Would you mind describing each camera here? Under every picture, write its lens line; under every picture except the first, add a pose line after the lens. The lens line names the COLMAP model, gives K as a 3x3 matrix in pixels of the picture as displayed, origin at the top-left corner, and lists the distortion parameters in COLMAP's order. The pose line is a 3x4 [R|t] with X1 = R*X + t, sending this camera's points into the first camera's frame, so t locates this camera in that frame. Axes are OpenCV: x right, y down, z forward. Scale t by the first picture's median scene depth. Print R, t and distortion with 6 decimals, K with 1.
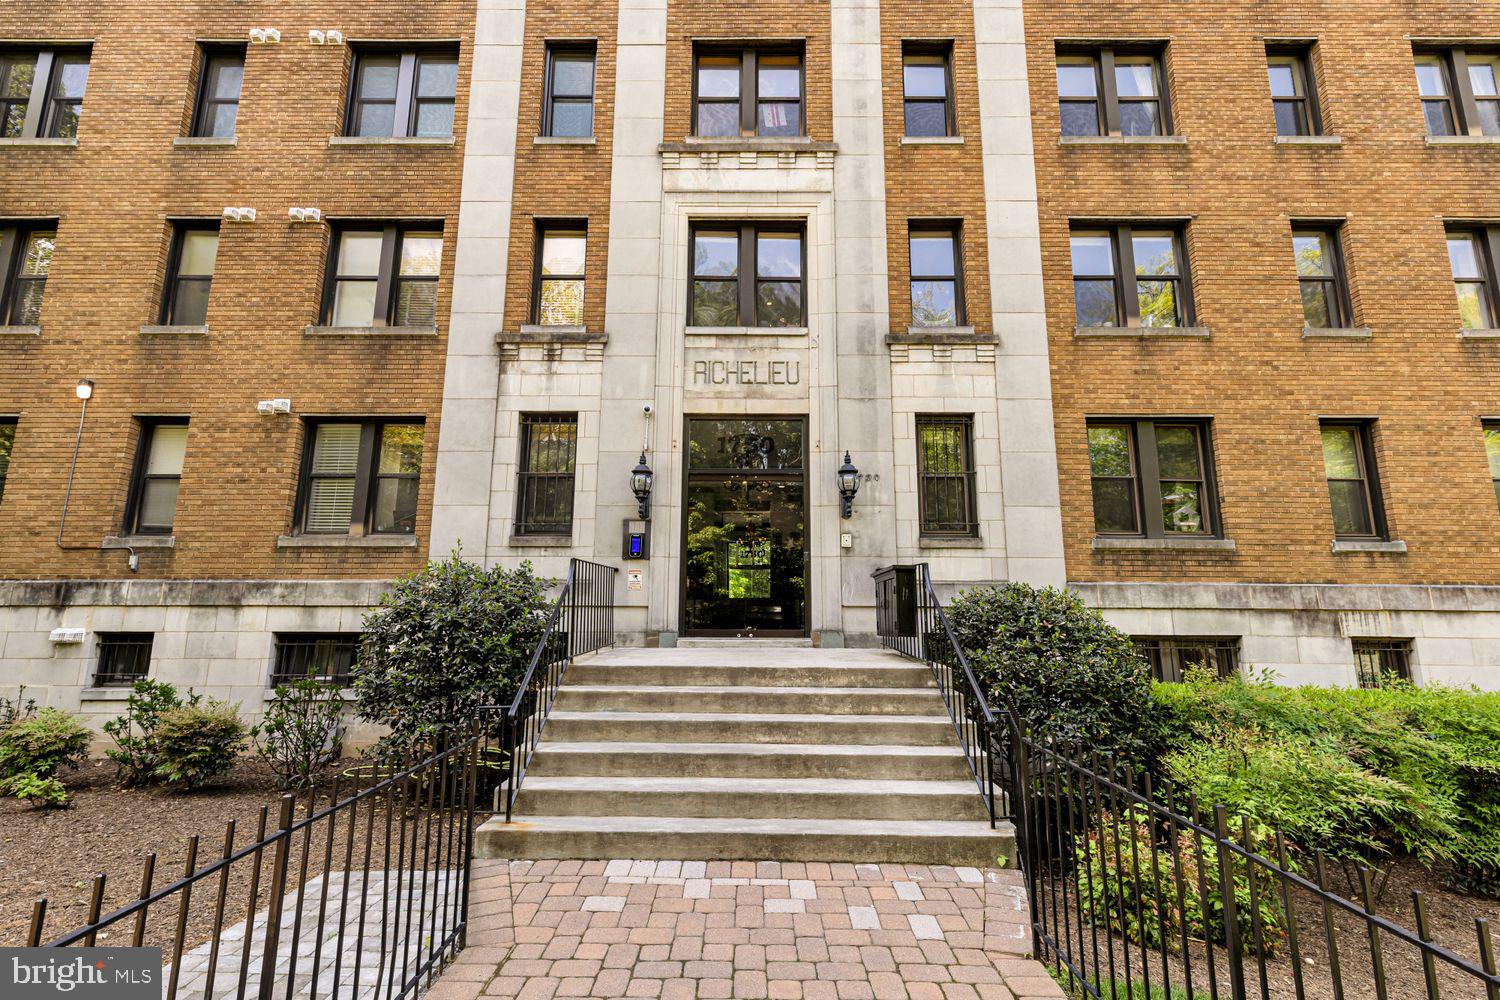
lens RADIAL K [[673.0, 0, 751.2], [0, 673.0, 493.9], [0, 0, 1]] dist [0.002606, -0.000015]
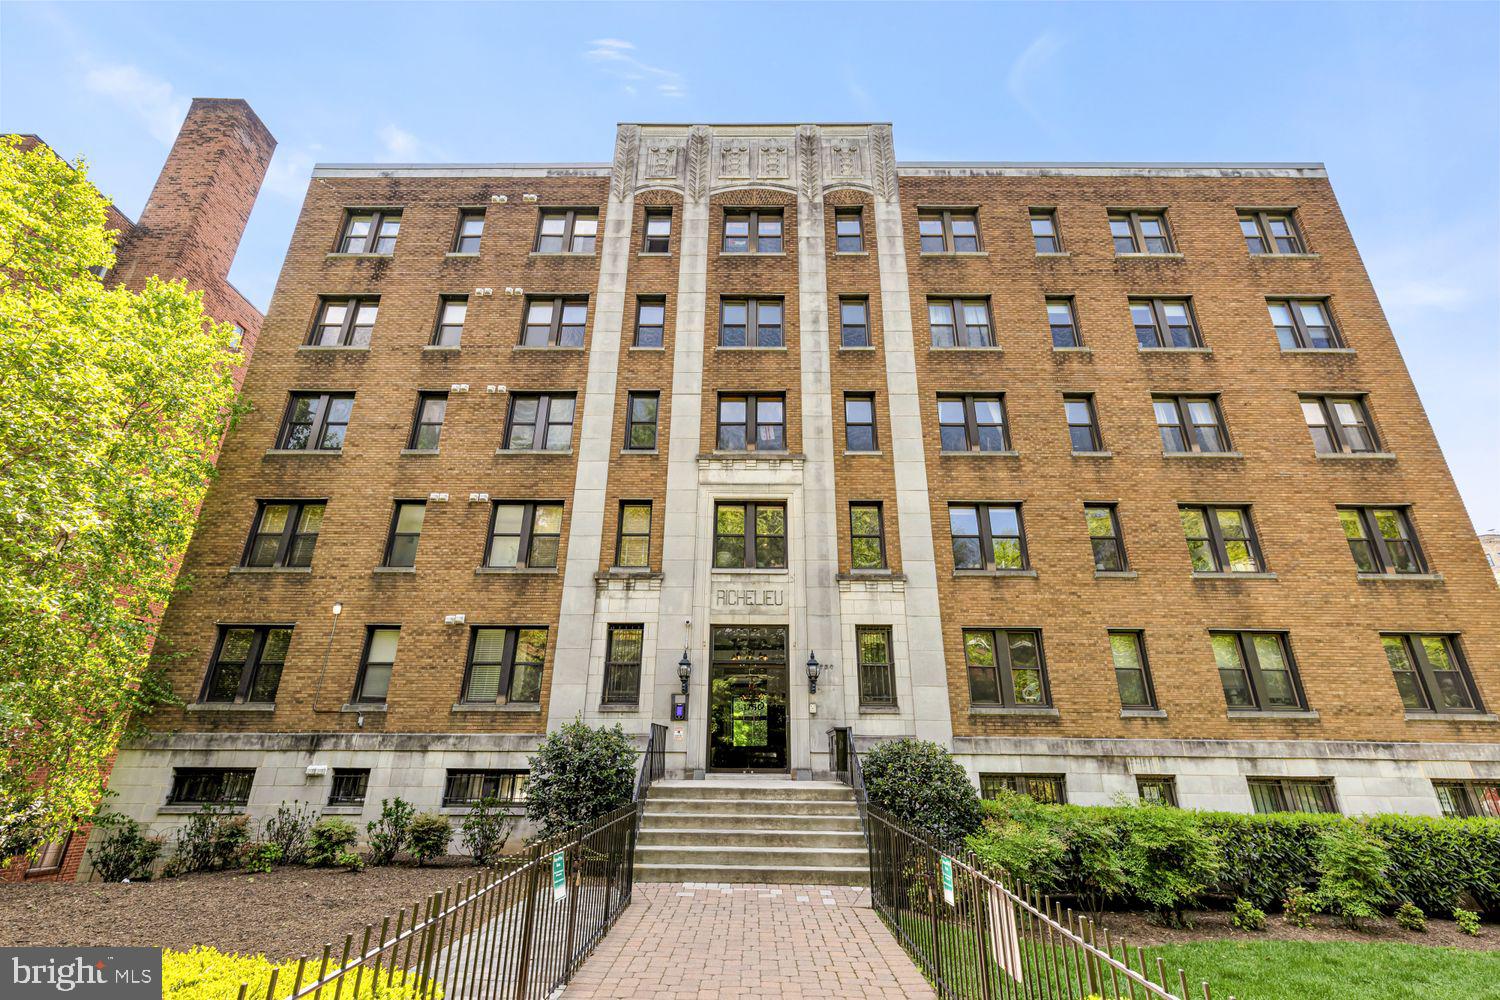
lens RADIAL K [[657.9, 0, 750.0], [0, 657.9, 500.0], [0, 0, 1]] dist [0.002839, -0.000195]
pose [[0.999991, 0.002243, -0.003575, -0.001151], [-0.002915, 0.979637, -0.200756, -0.094738], [0.003052, 0.200765, 0.979635, -0.582535]]
